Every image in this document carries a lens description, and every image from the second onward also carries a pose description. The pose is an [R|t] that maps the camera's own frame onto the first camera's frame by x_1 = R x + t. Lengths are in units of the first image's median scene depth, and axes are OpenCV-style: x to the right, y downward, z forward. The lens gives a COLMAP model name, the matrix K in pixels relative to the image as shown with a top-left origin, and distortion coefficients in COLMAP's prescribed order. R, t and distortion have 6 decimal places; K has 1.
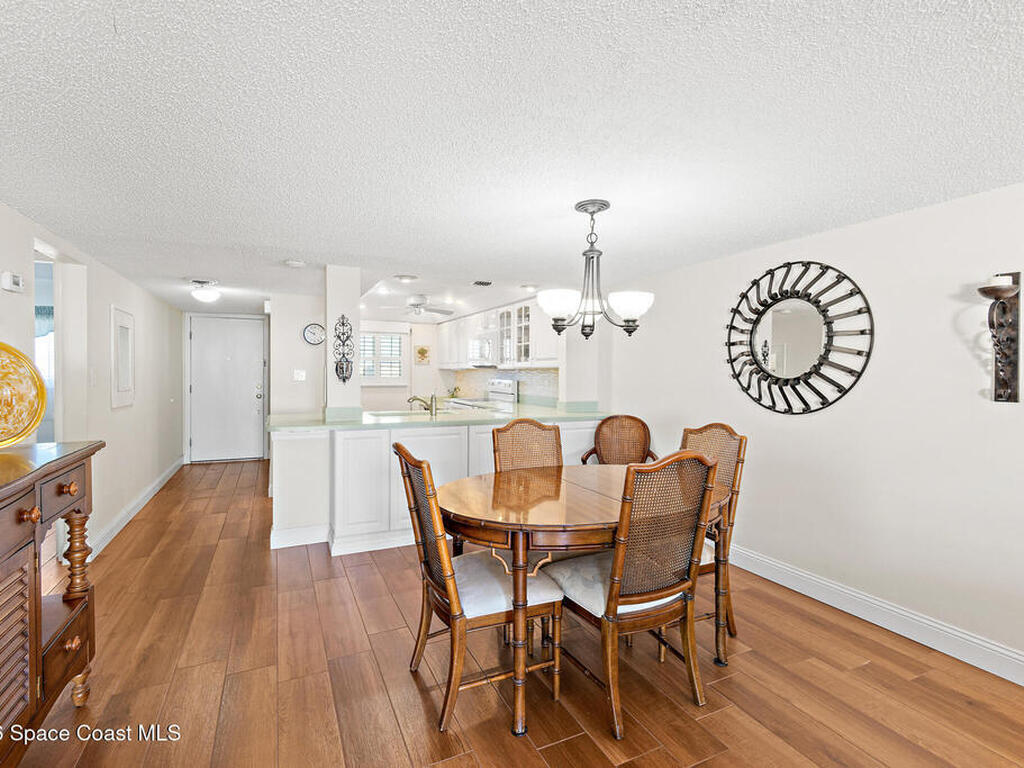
lens RADIAL K [[489.4, 0, 502.2], [0, 489.4, 377.4], [0, 0, 1]] dist [-0.016379, 0.003831]
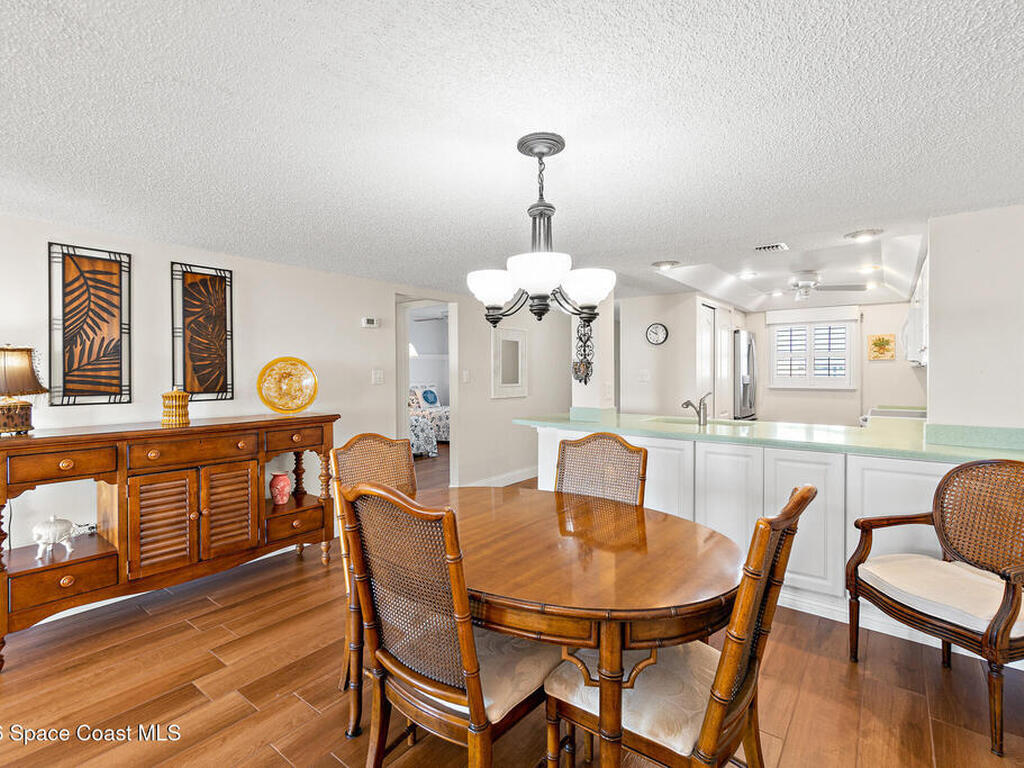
lens RADIAL K [[489.4, 0, 502.2], [0, 489.4, 377.4], [0, 0, 1]] dist [-0.016379, 0.003831]
pose [[0.450761, 0.006859, -0.892618, 0.506345], [-0.006301, 0.999970, 0.004502, -0.004647], [0.892622, 0.003595, 0.450791, 0.393670]]
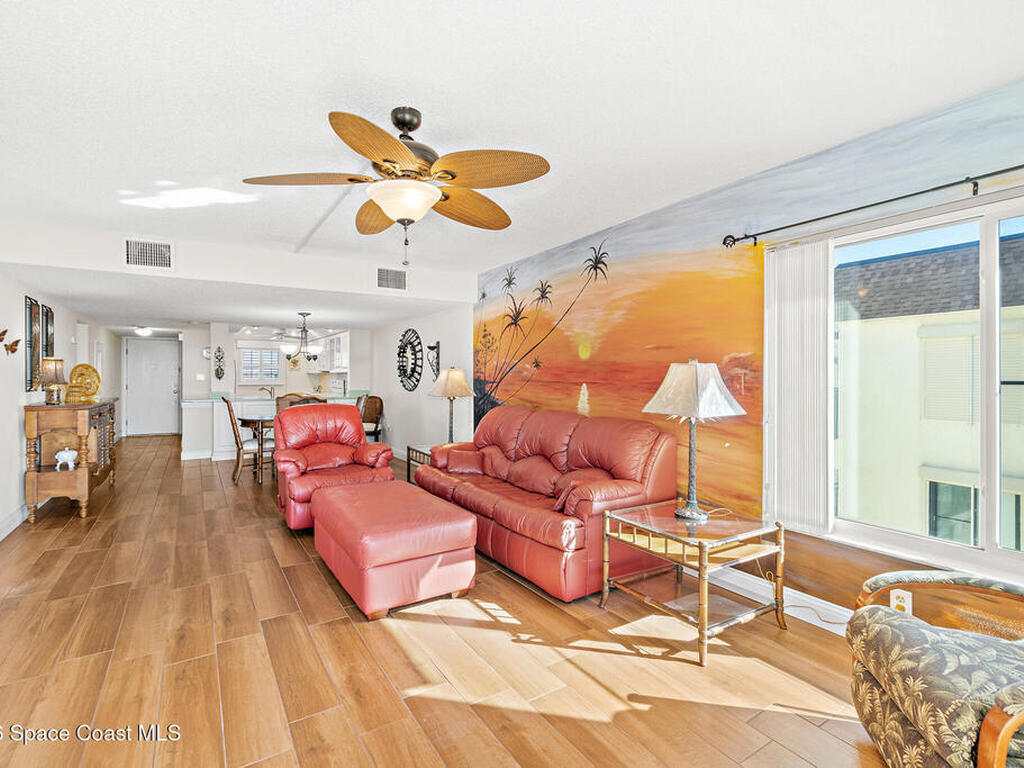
lens RADIAL K [[489.4, 0, 502.2], [0, 489.4, 377.4], [0, 0, 1]] dist [-0.016379, 0.003831]
pose [[0.991480, -0.003074, 0.130226, 0.588505], [0.004459, 0.999937, -0.010340, 0.027599], [-0.130186, 0.010833, 0.991430, -1.186420]]
